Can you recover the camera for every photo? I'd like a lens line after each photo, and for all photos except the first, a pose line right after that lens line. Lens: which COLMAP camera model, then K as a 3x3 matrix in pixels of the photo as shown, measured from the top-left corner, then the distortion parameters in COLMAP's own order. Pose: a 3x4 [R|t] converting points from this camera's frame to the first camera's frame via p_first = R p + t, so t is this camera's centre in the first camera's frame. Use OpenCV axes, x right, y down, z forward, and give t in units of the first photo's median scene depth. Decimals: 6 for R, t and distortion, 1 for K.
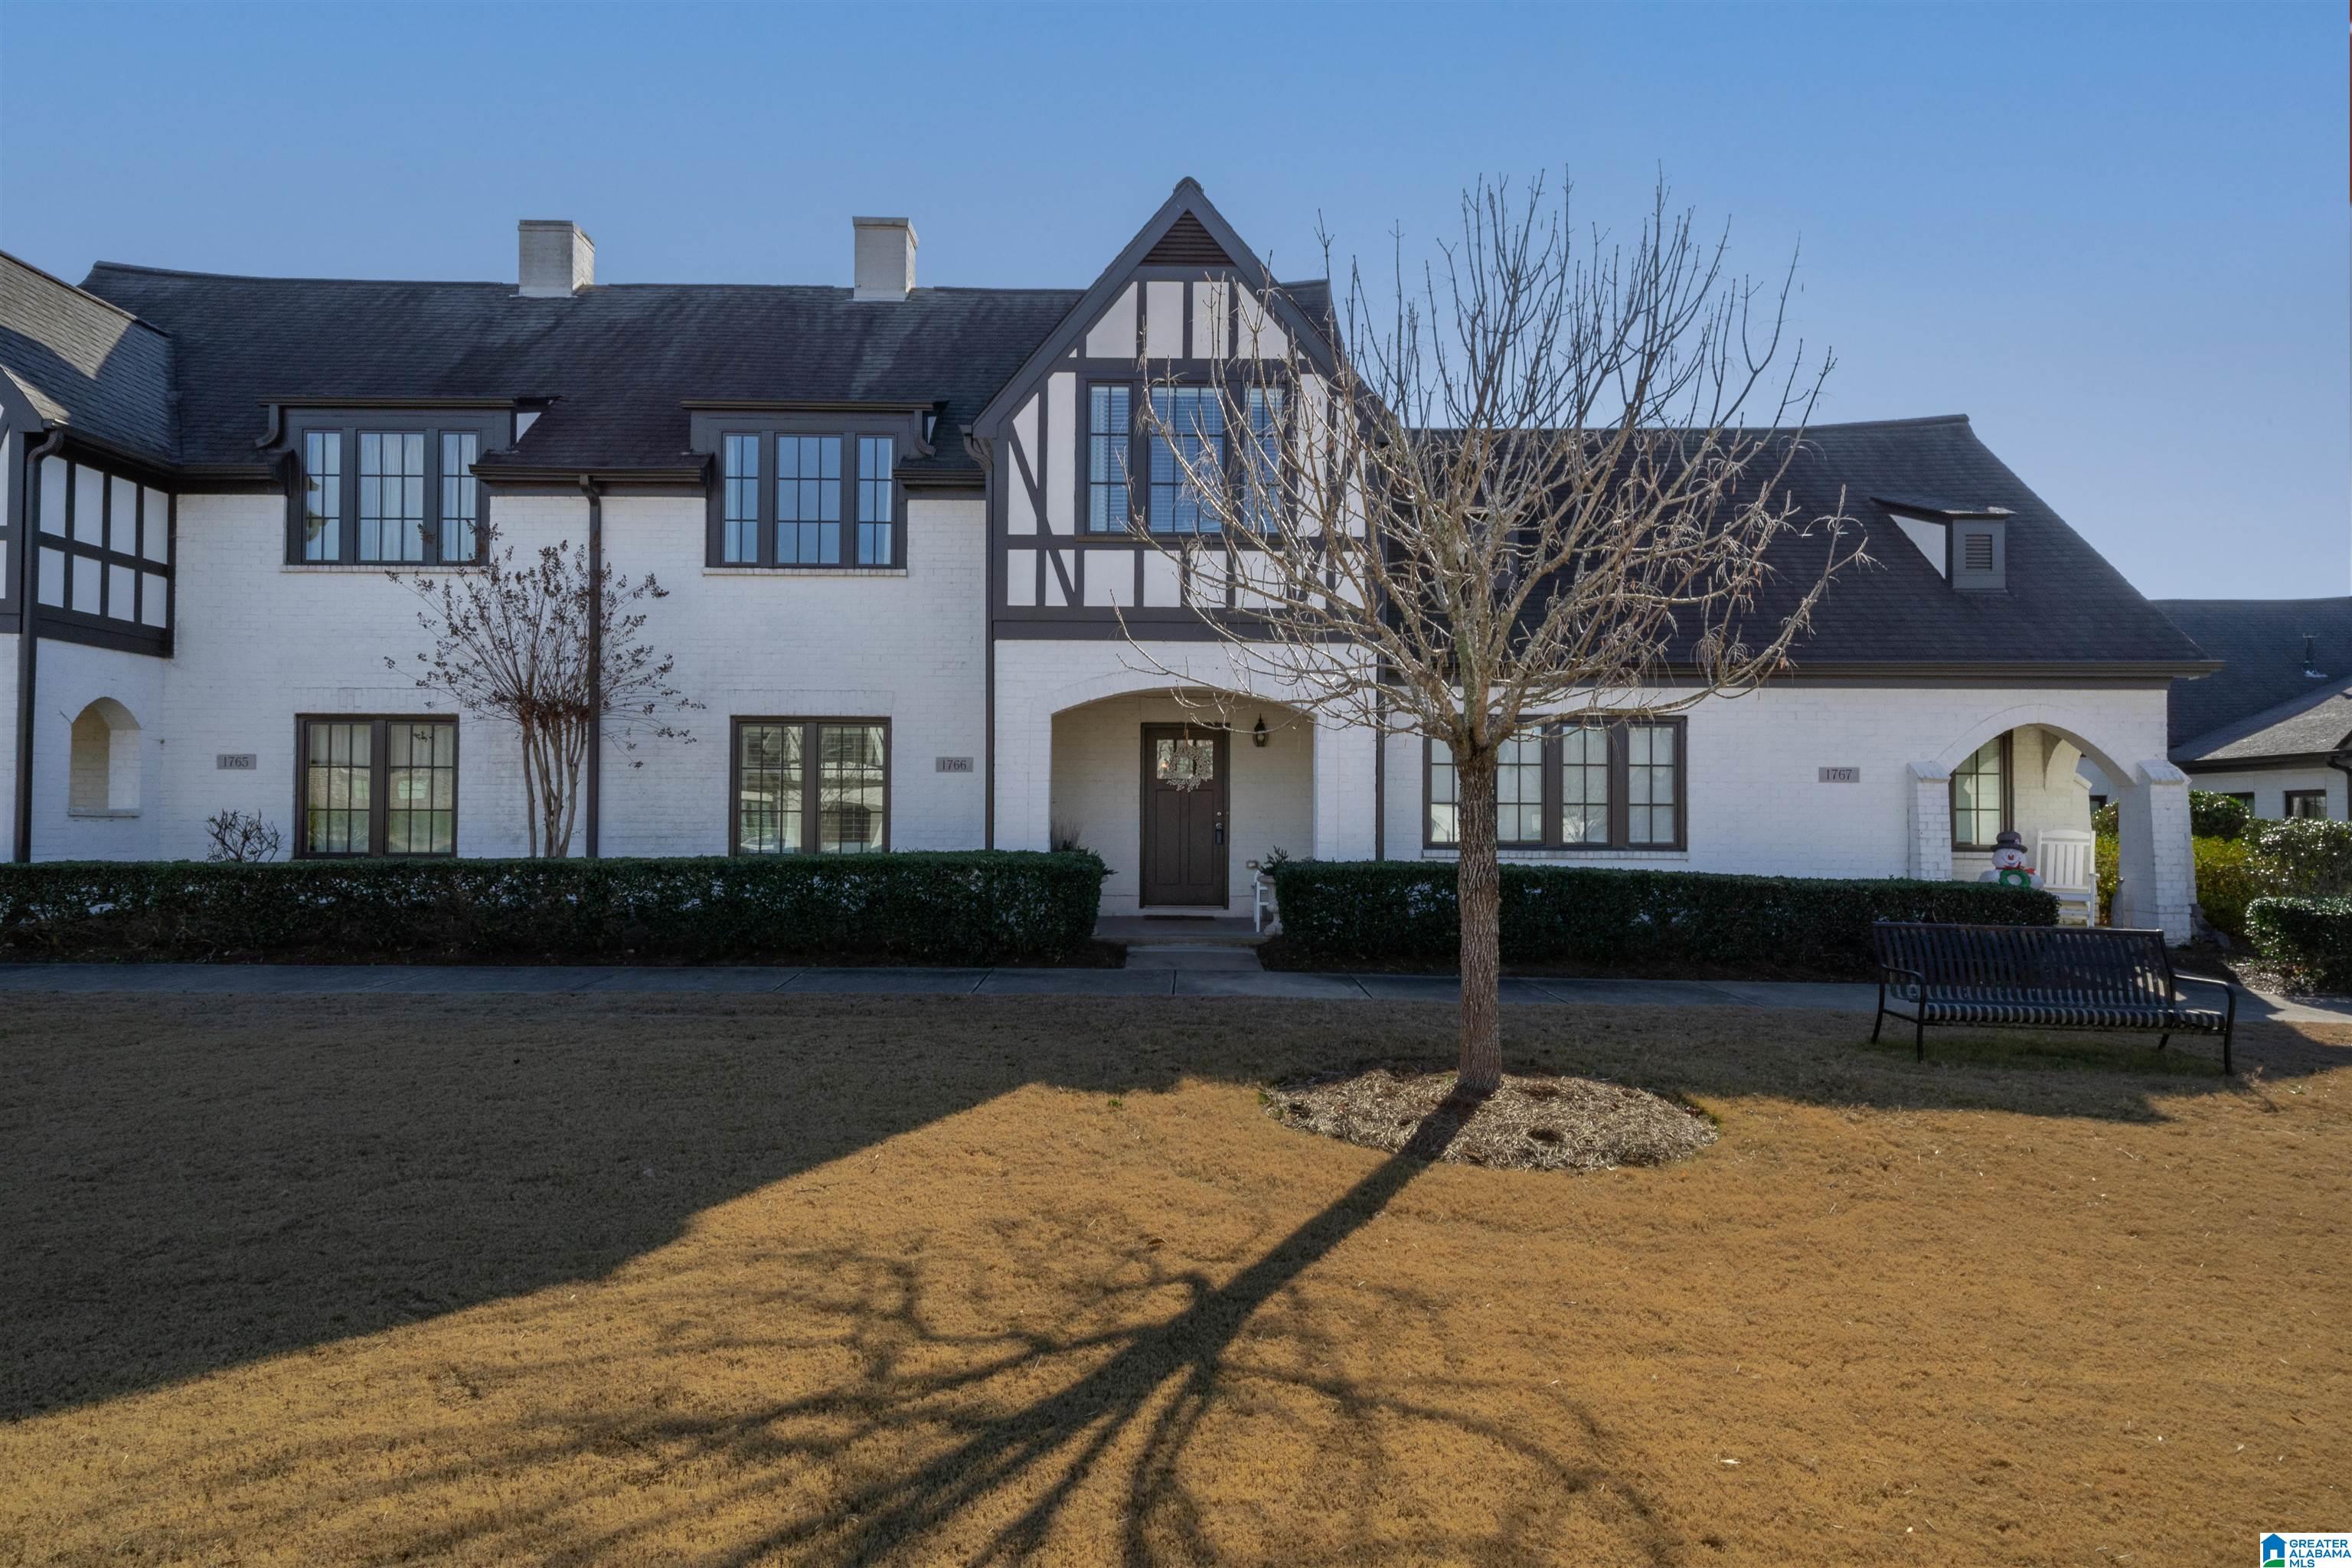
lens RADIAL K [[1381.6, 0, 1171.2], [0, 1381.6, 795.0], [0, 0, 1]] dist [0.005083, 0.001220]
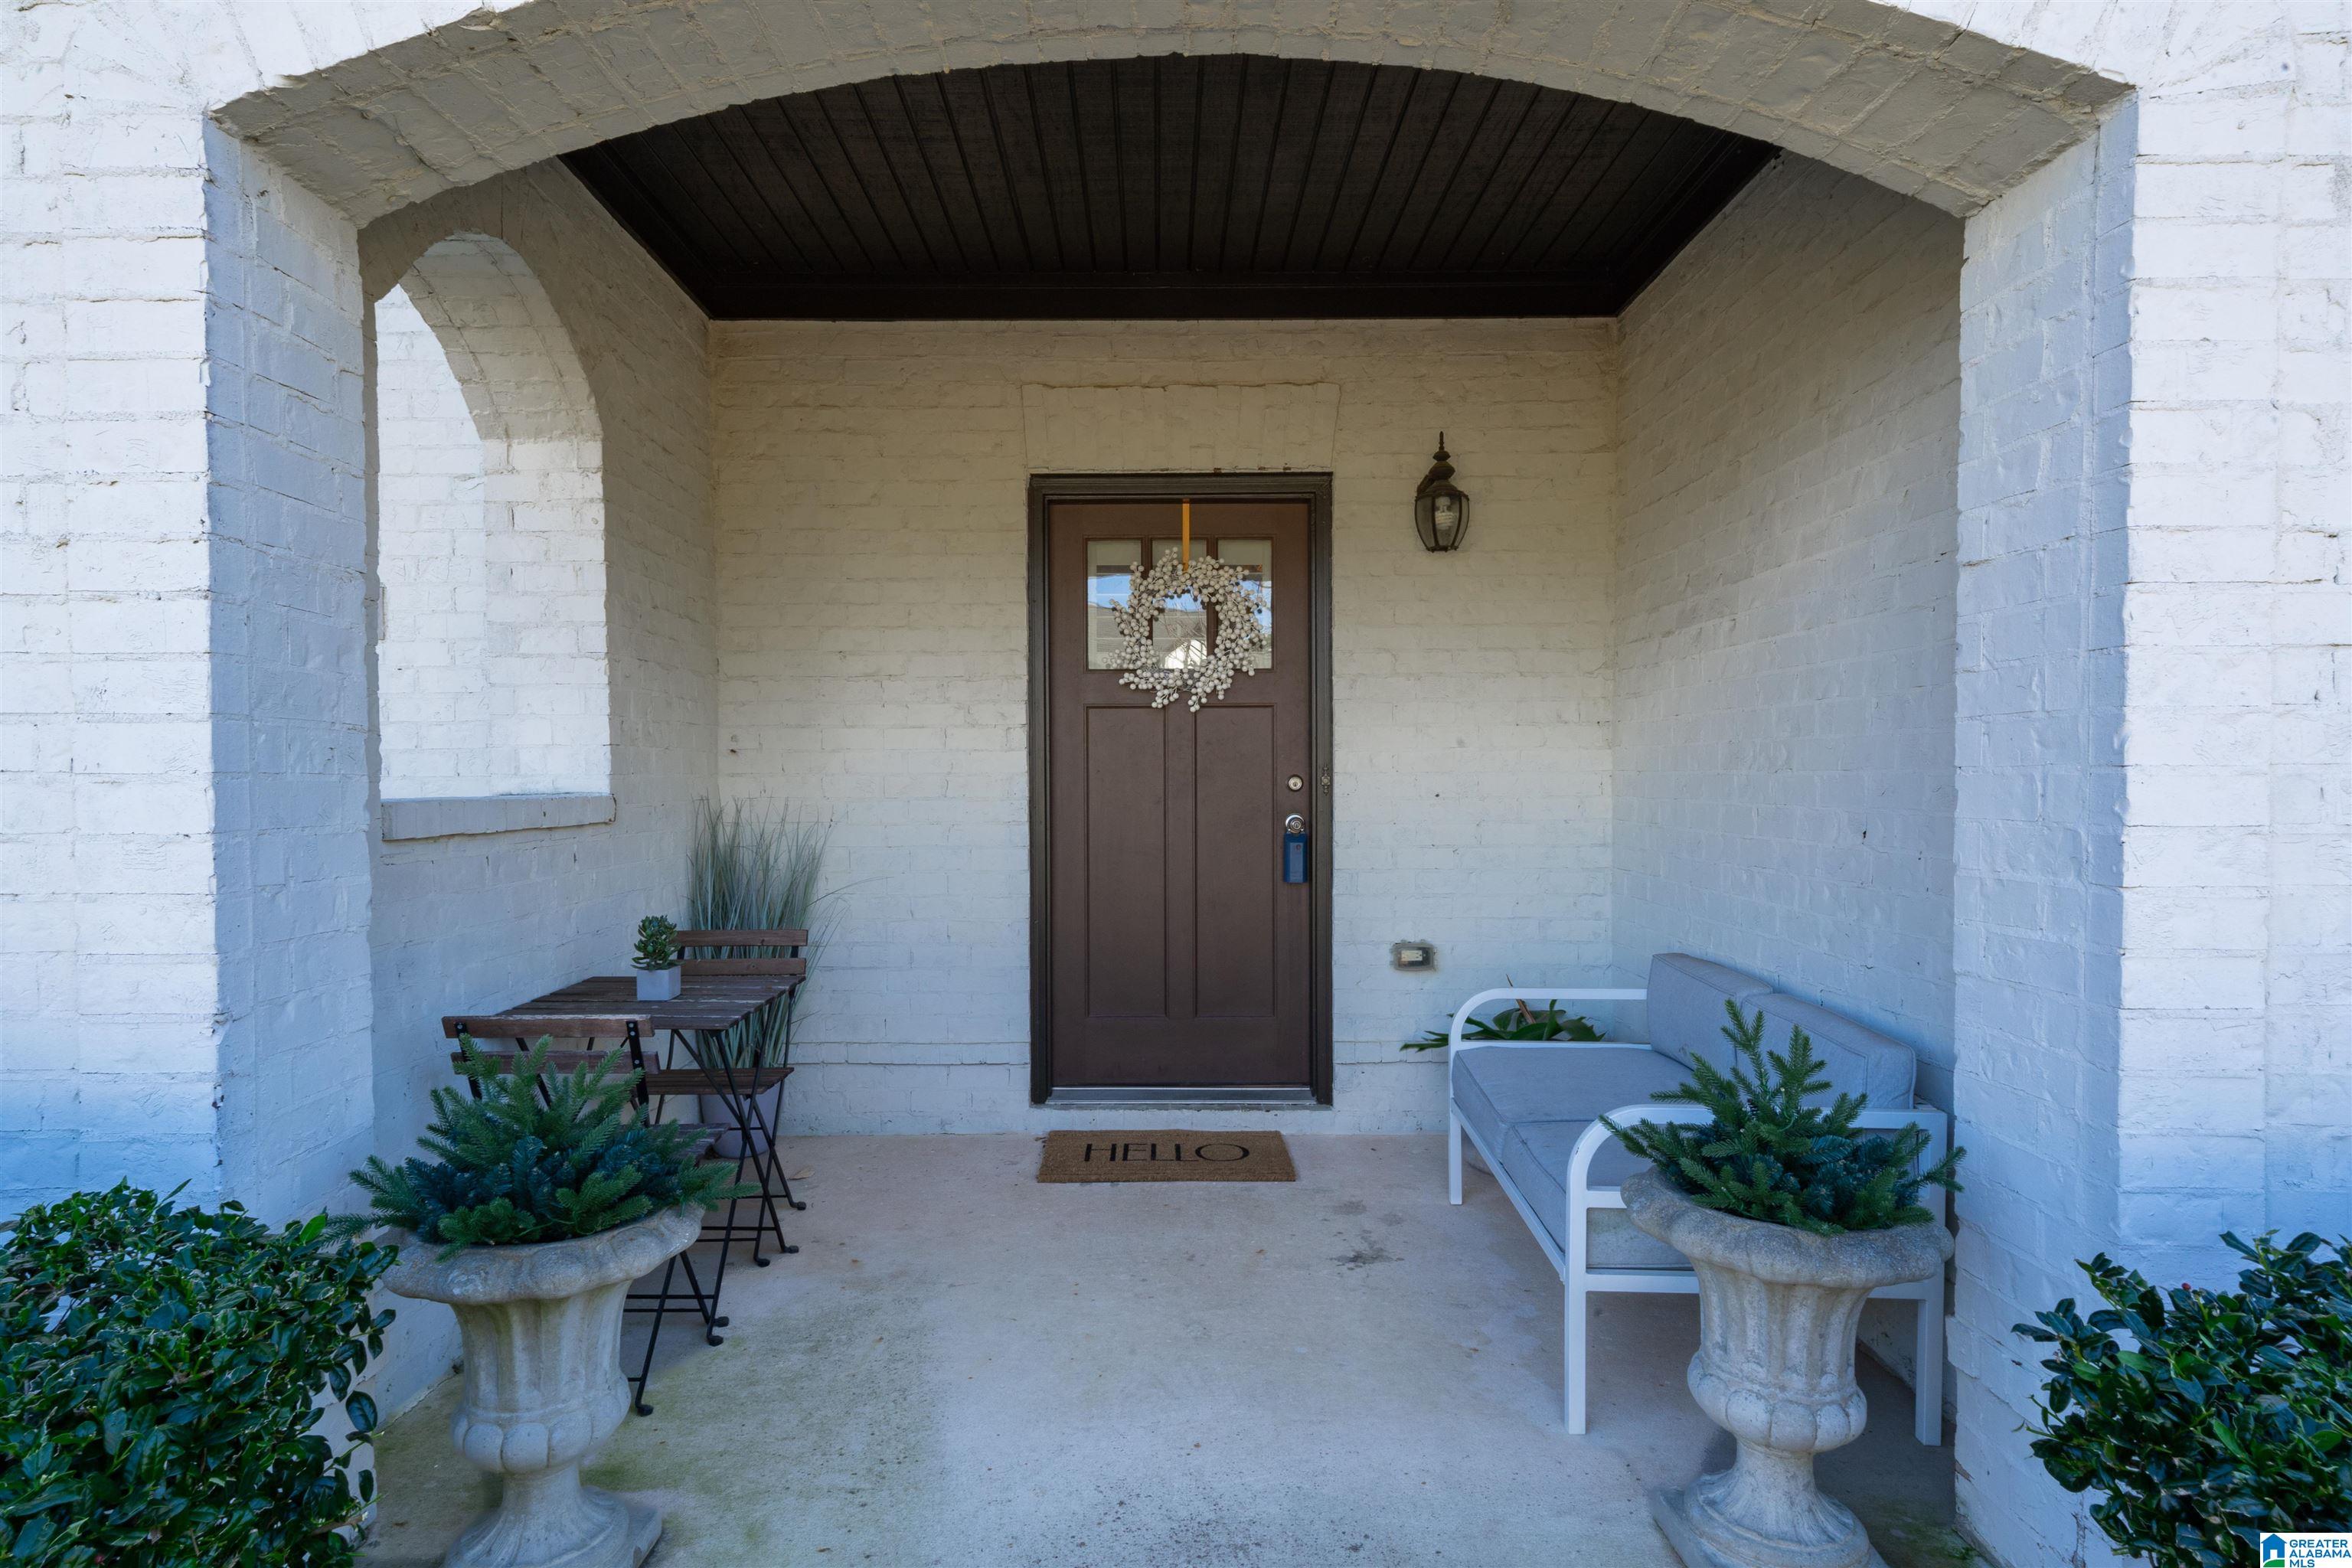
lens RADIAL K [[1258.2, 0, 1165.4], [0, 1258.2, 800.8], [0, 0, 1]] dist [0.021646, 0.000476]
pose [[0.999883, -0.010830, -0.010758, 0.010690], [0.011330, 0.998803, 0.047574, 0.005184], [0.010230, -0.047691, 0.998810, 0.864088]]
